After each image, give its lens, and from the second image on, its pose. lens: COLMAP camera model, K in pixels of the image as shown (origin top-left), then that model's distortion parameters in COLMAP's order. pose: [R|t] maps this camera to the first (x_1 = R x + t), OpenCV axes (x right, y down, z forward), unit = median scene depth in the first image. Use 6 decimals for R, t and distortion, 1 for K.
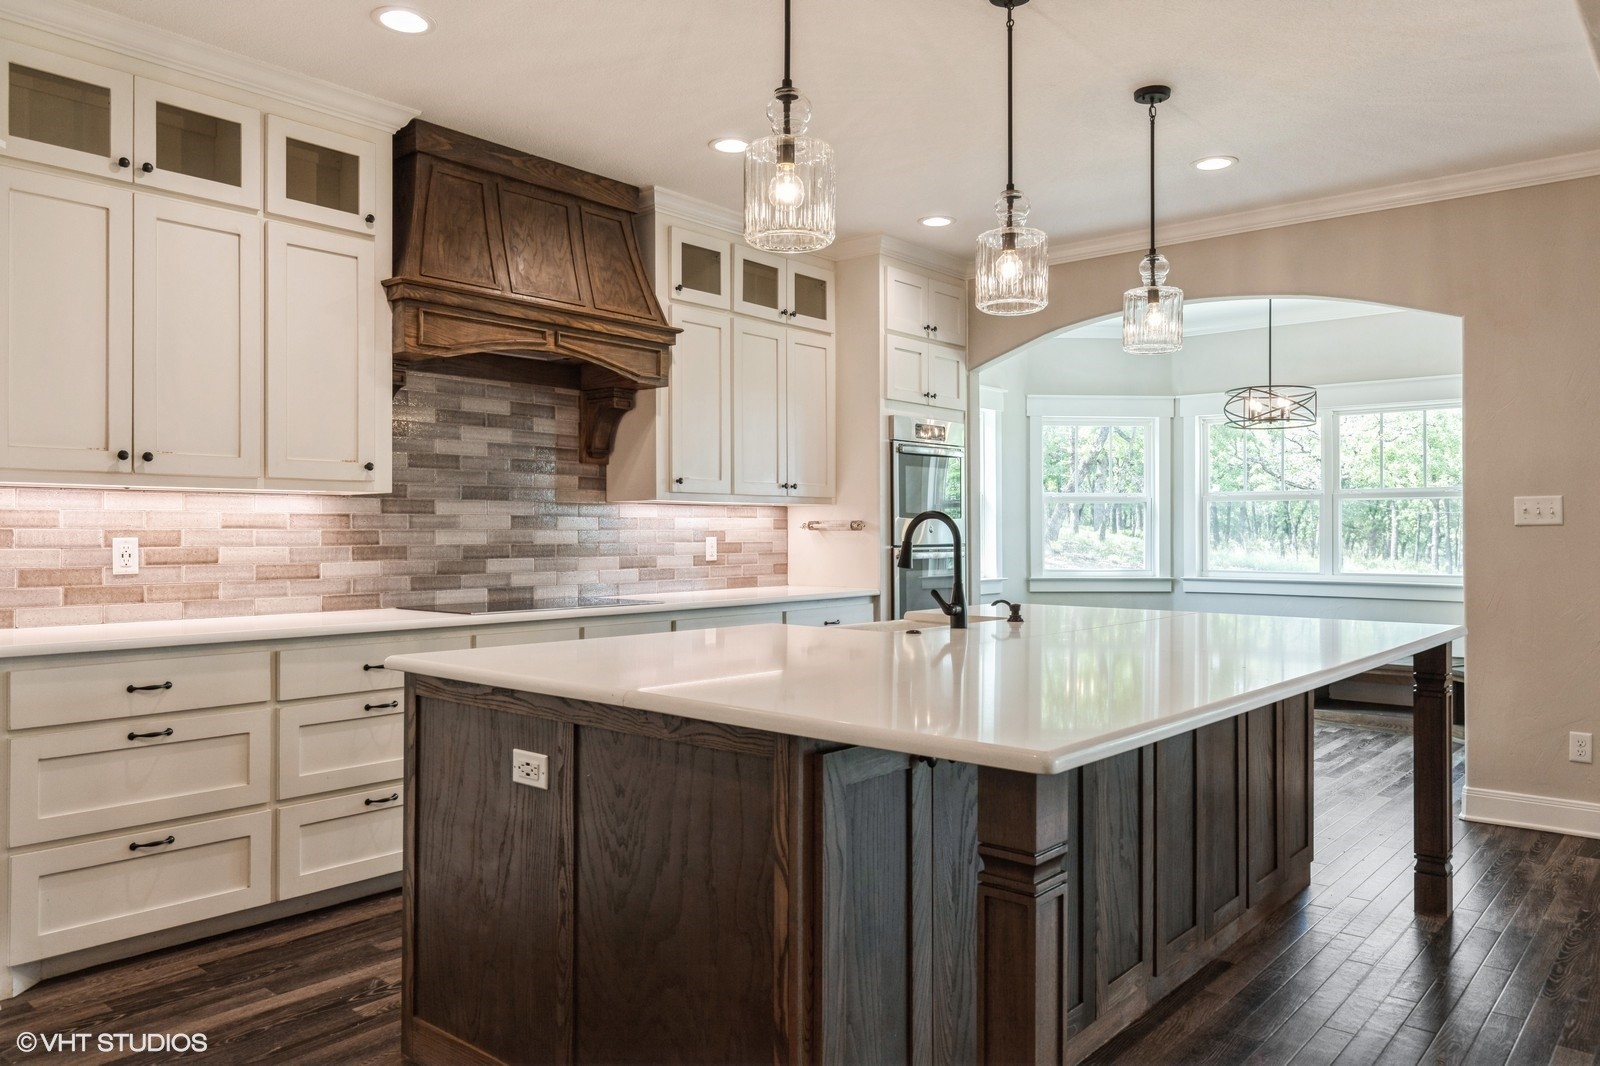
lens RADIAL K [[1146.9, 0, 800.4], [0, 1146.9, 522.9], [0, 0, 1]] dist [-0.005901, 0.004904]
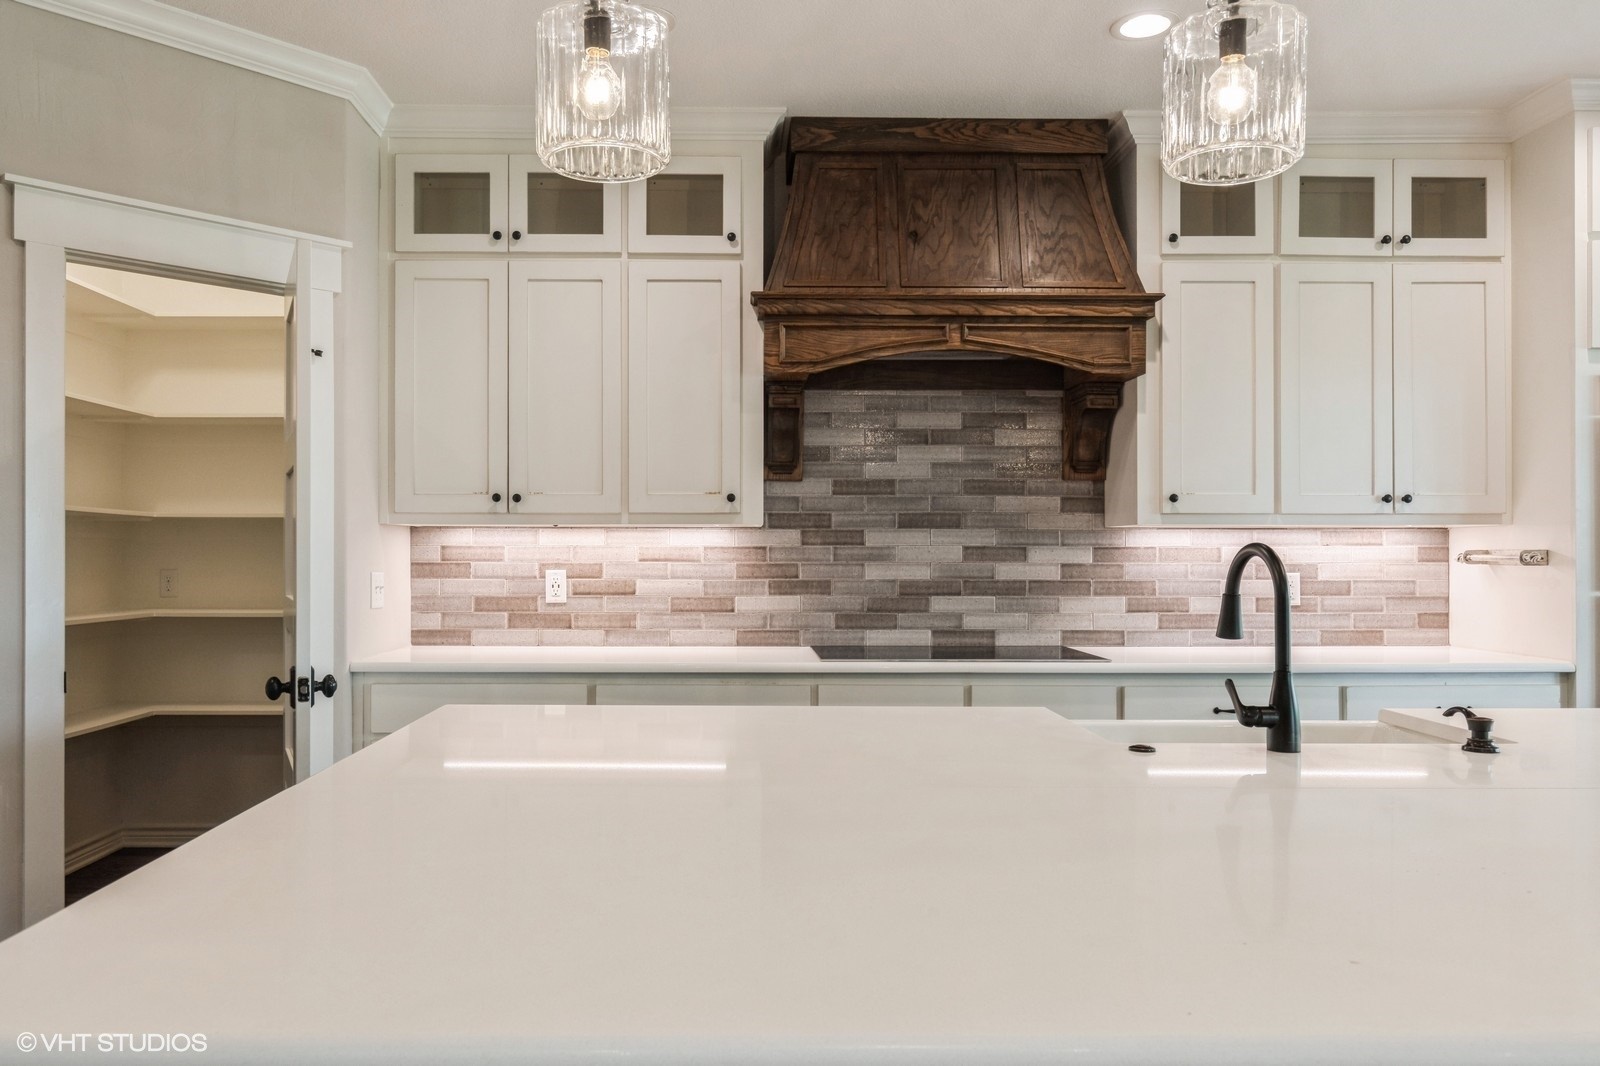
lens RADIAL K [[1146.9, 0, 797.7], [0, 1146.9, 545.1], [0, 0, 1]] dist [-0.005901, 0.004904]
pose [[0.647806, -0.003057, -0.761800, 0.331649], [0.005169, 0.999987, 0.000383, -0.008519], [0.761788, -0.004186, 0.647813, 0.366270]]
